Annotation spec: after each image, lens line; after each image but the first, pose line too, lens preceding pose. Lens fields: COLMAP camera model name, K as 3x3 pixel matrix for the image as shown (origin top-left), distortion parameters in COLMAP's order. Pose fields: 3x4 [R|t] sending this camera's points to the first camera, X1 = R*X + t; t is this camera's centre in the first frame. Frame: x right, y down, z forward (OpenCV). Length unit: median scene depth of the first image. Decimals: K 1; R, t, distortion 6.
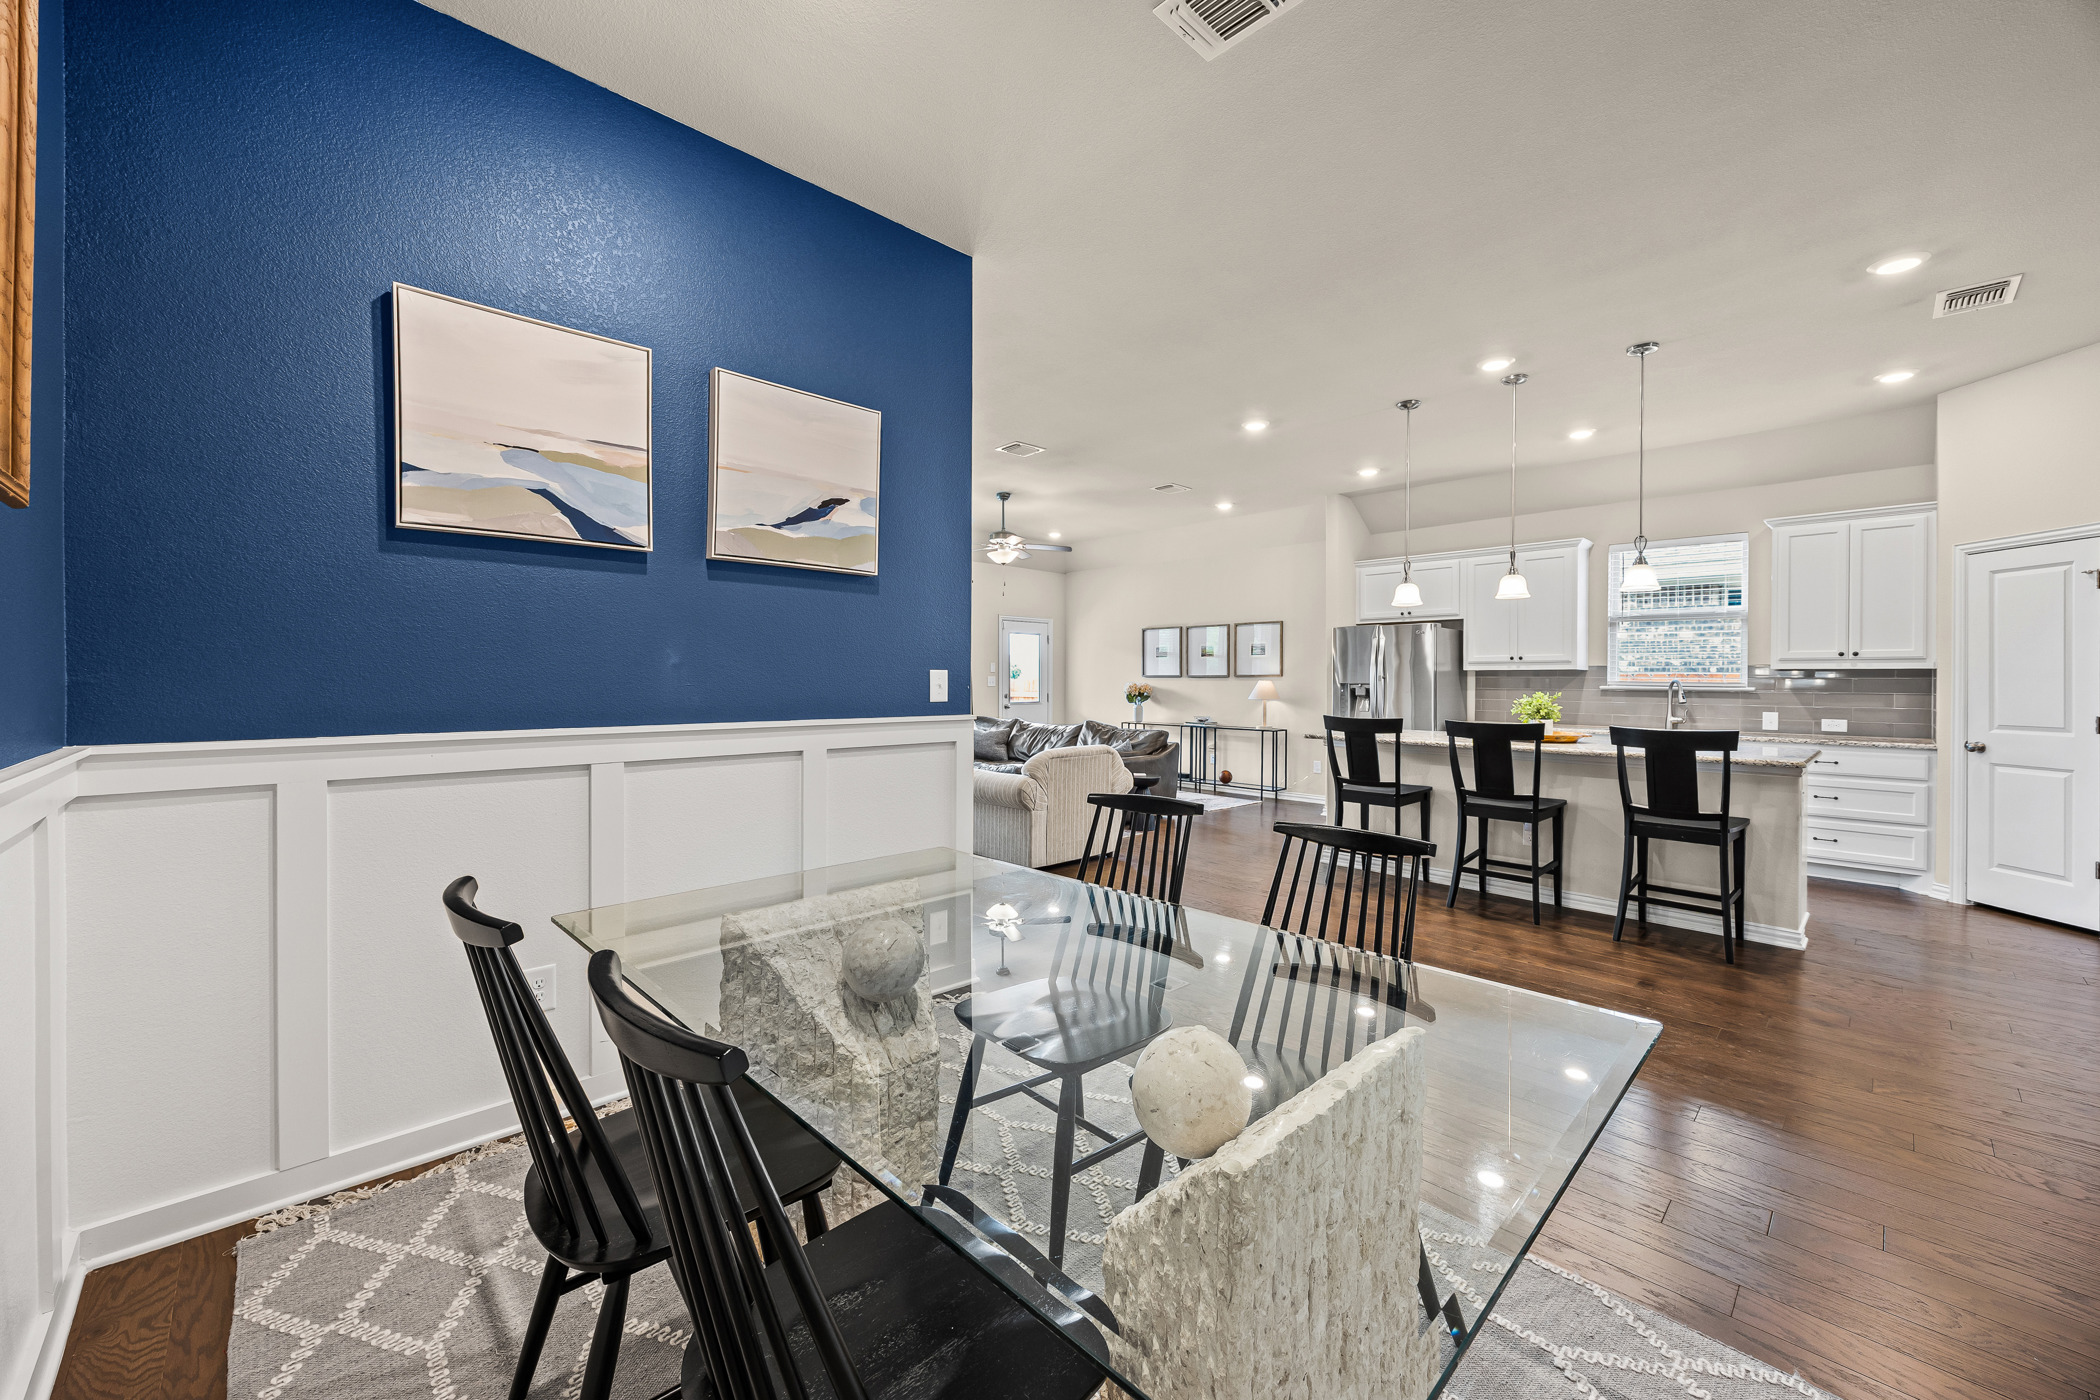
lens RADIAL K [[810.2, 0, 1056.1], [0, 810.2, 677.9], [0, 0, 1]] dist [-0.001513, -0.000122]
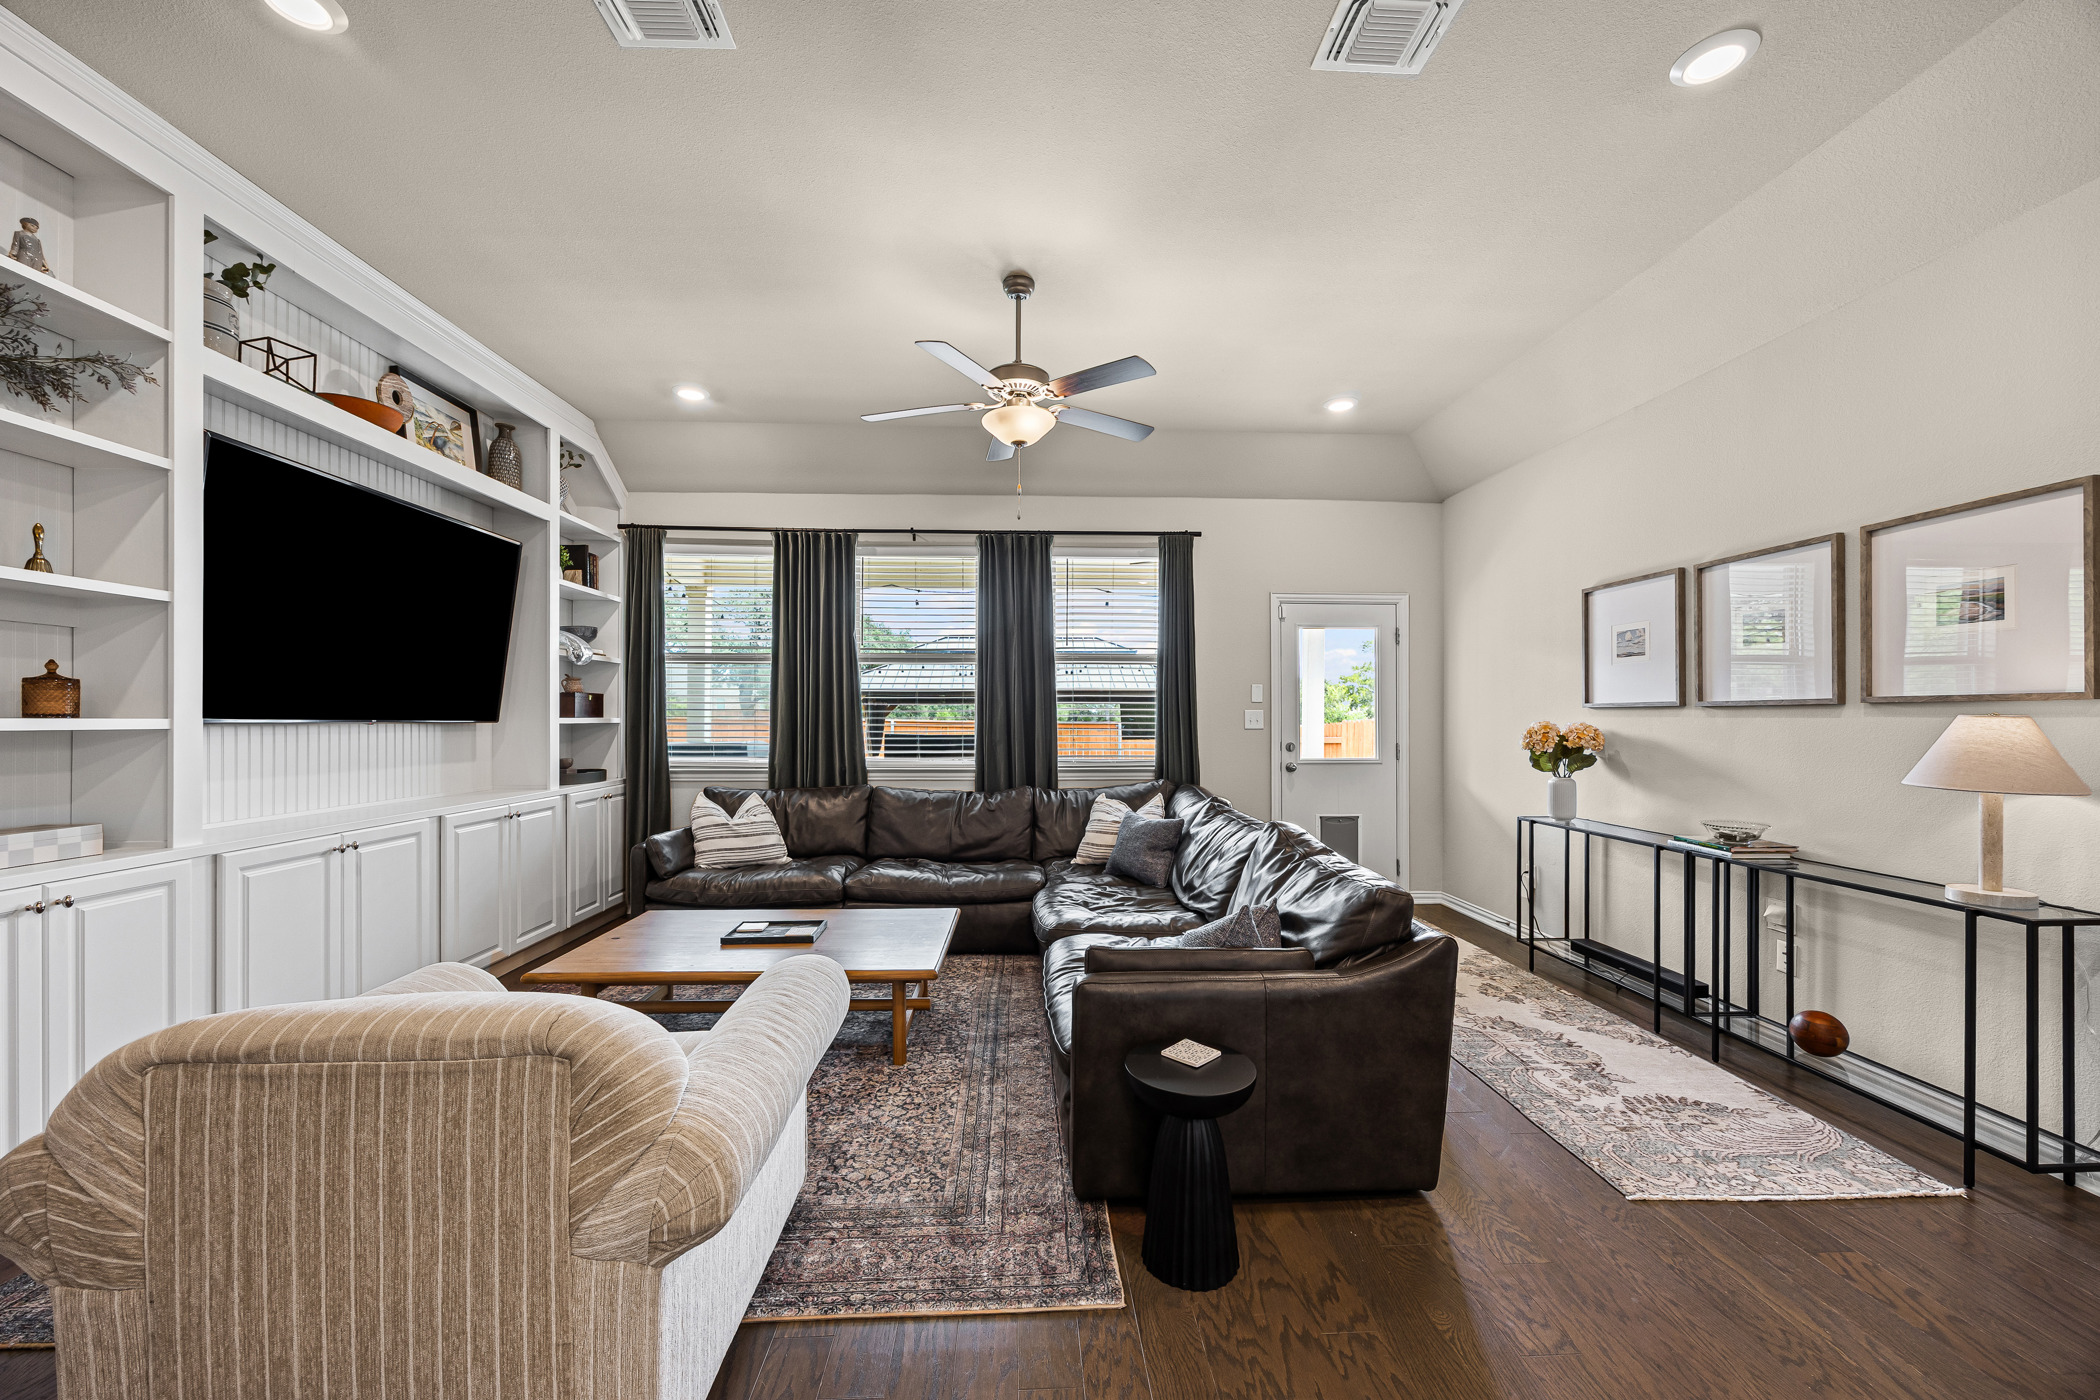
lens RADIAL K [[810.2, 0, 1054.9], [0, 810.2, 706.4], [0, 0, 1]] dist [-0.001513, -0.000122]
pose [[0.759100, -0.007929, -0.650926, 0.185322], [-0.001761, 0.999897, -0.014234, 0.004549], [0.650972, 0.011951, 0.759008, 0.567415]]
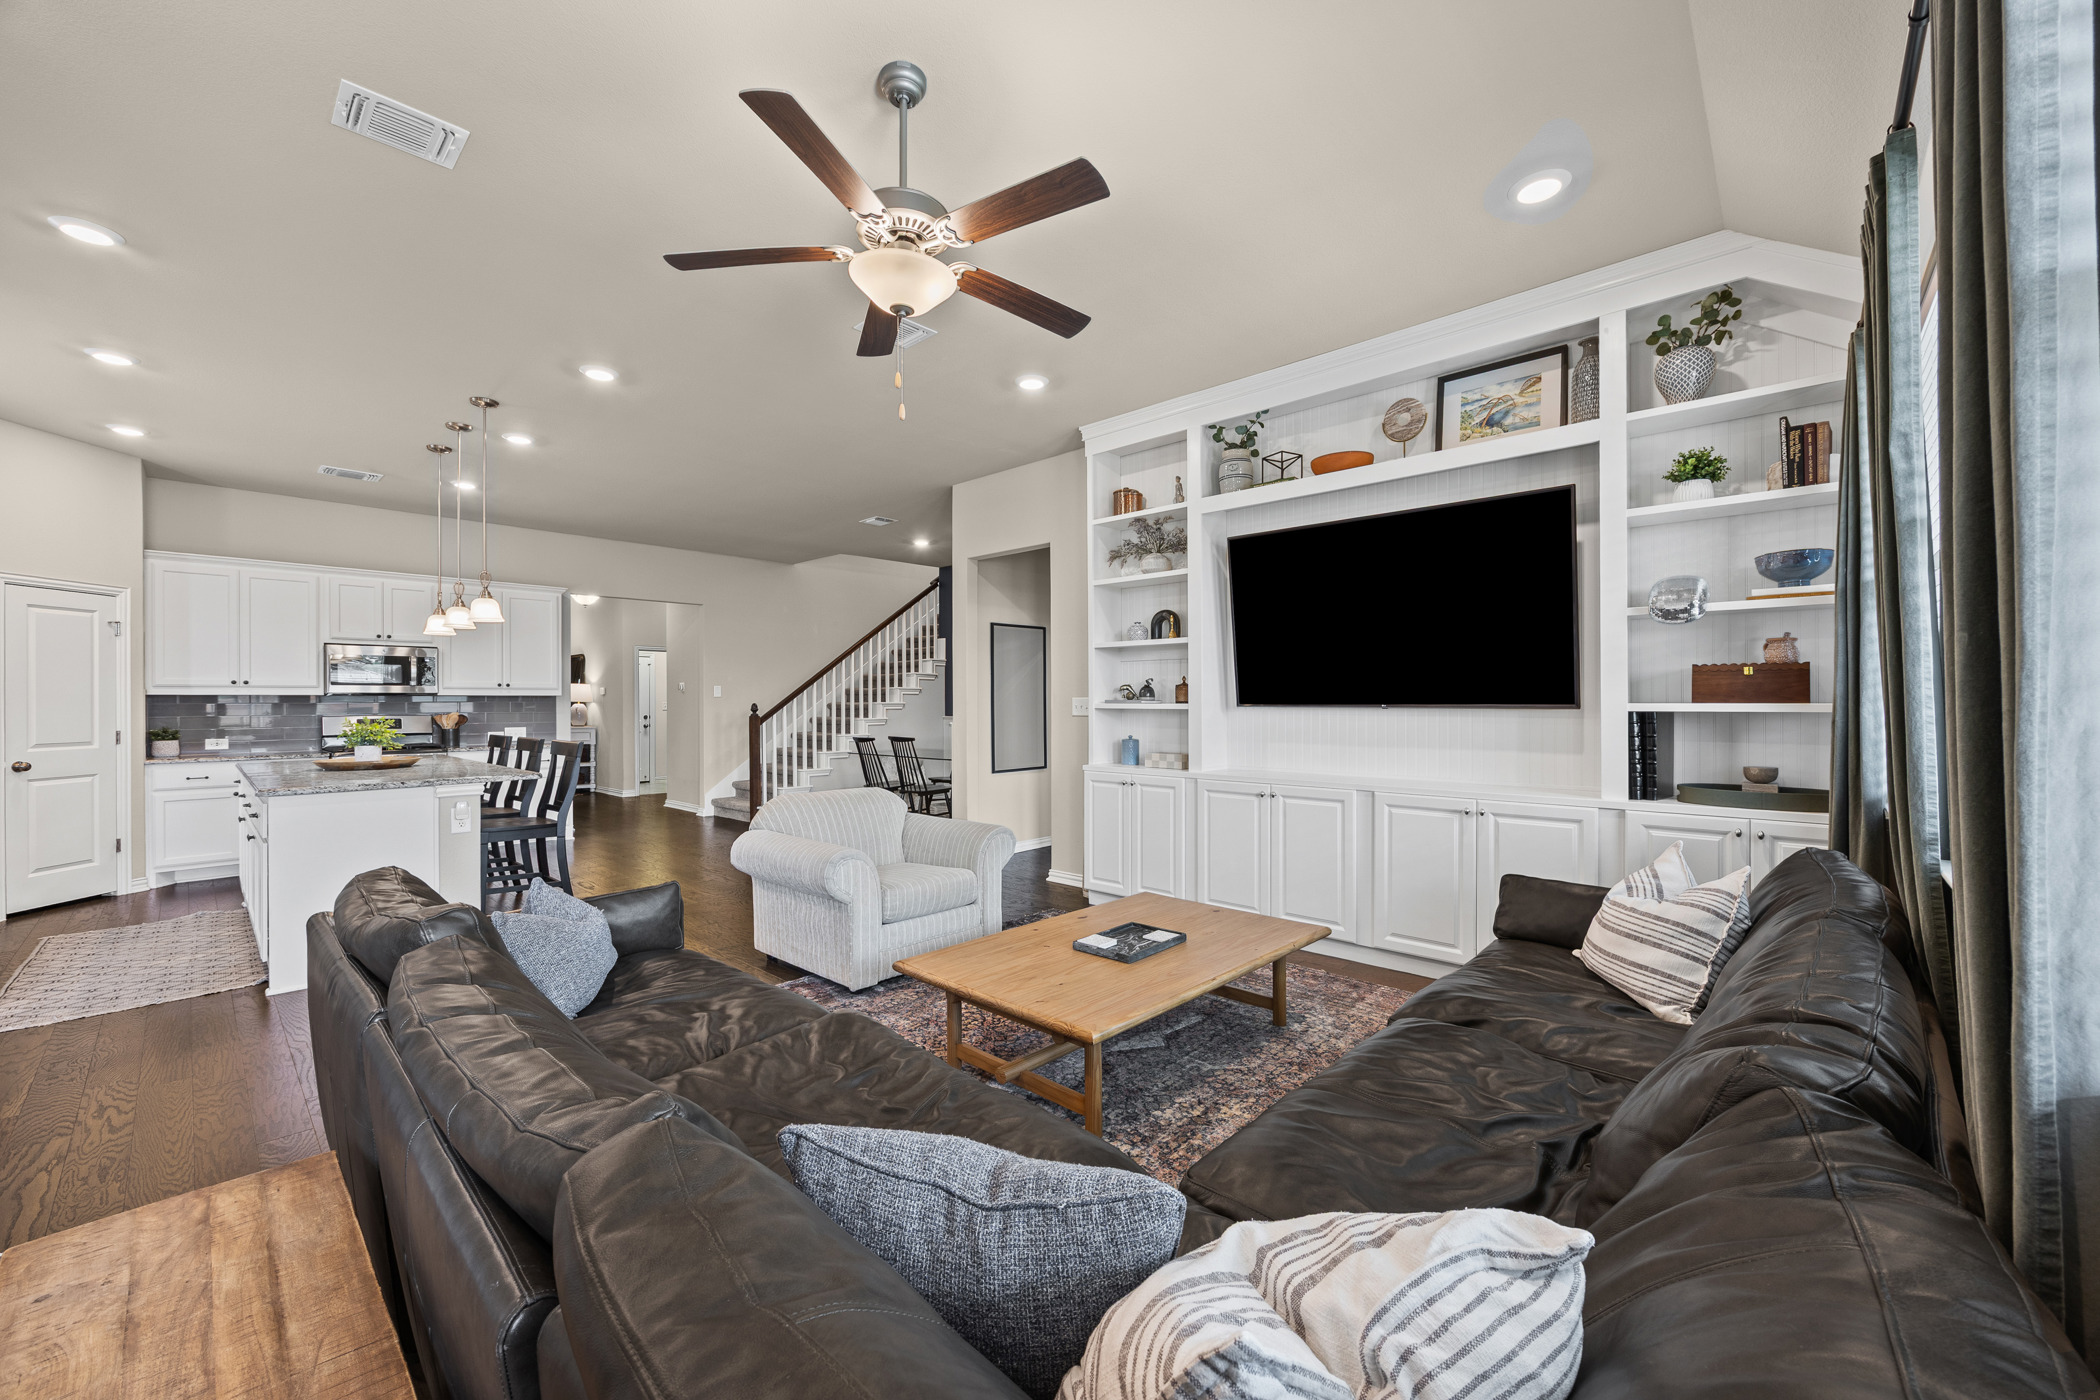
lens RADIAL K [[810.2, 0, 1046.3], [0, 810.2, 705.7], [0, 0, 1]] dist [-0.001513, -0.000122]
pose [[-0.998271, 0.006124, -0.058460, -0.066672], [0.005514, 0.999929, 0.010587, 0.000864], [0.058521, 0.010247, -0.998234, 1.043666]]
